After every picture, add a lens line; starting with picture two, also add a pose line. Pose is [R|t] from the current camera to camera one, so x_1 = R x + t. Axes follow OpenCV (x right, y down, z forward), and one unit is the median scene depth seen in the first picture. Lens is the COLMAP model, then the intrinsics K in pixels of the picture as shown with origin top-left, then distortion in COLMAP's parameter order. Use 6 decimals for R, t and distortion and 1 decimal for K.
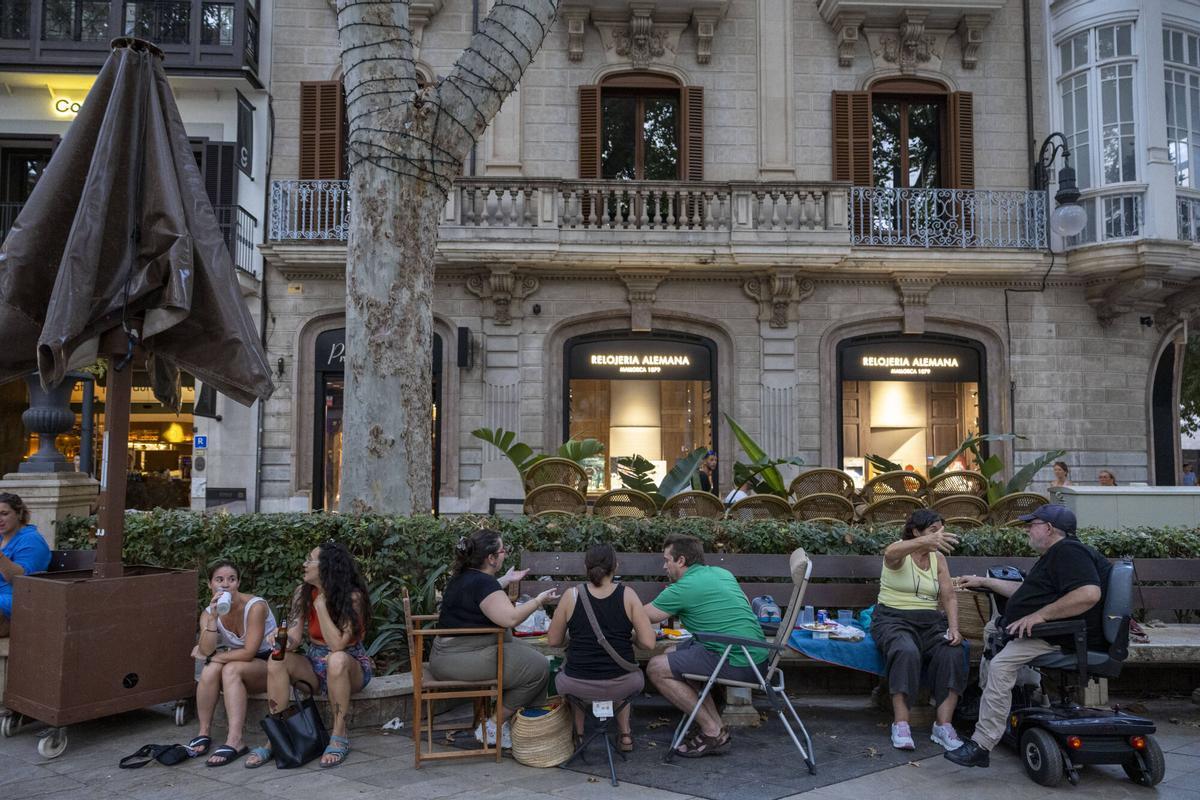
lens RADIAL K [[803.1, 0, 610.2], [0, 803.1, 396.3], [0, 0, 1]] dist [-0.005567, 0.011575]
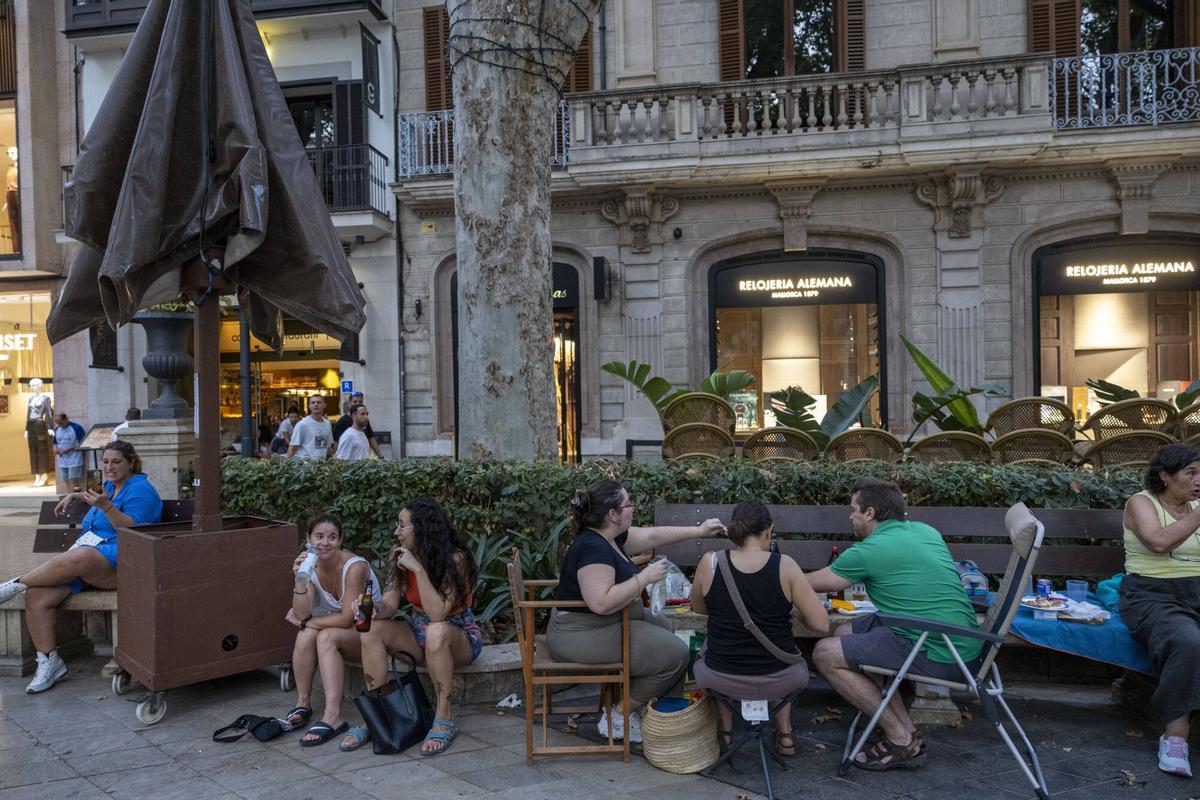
lens RADIAL K [[803.1, 0, 596.9], [0, 803.1, 400.8], [0, 0, 1]] dist [-0.005567, 0.011575]
pose [[0.978609, -0.021469, -0.204607, 0.004338], [0.038046, 0.996271, 0.077432, 0.016117], [0.202181, -0.083560, 0.975777, 0.147440]]
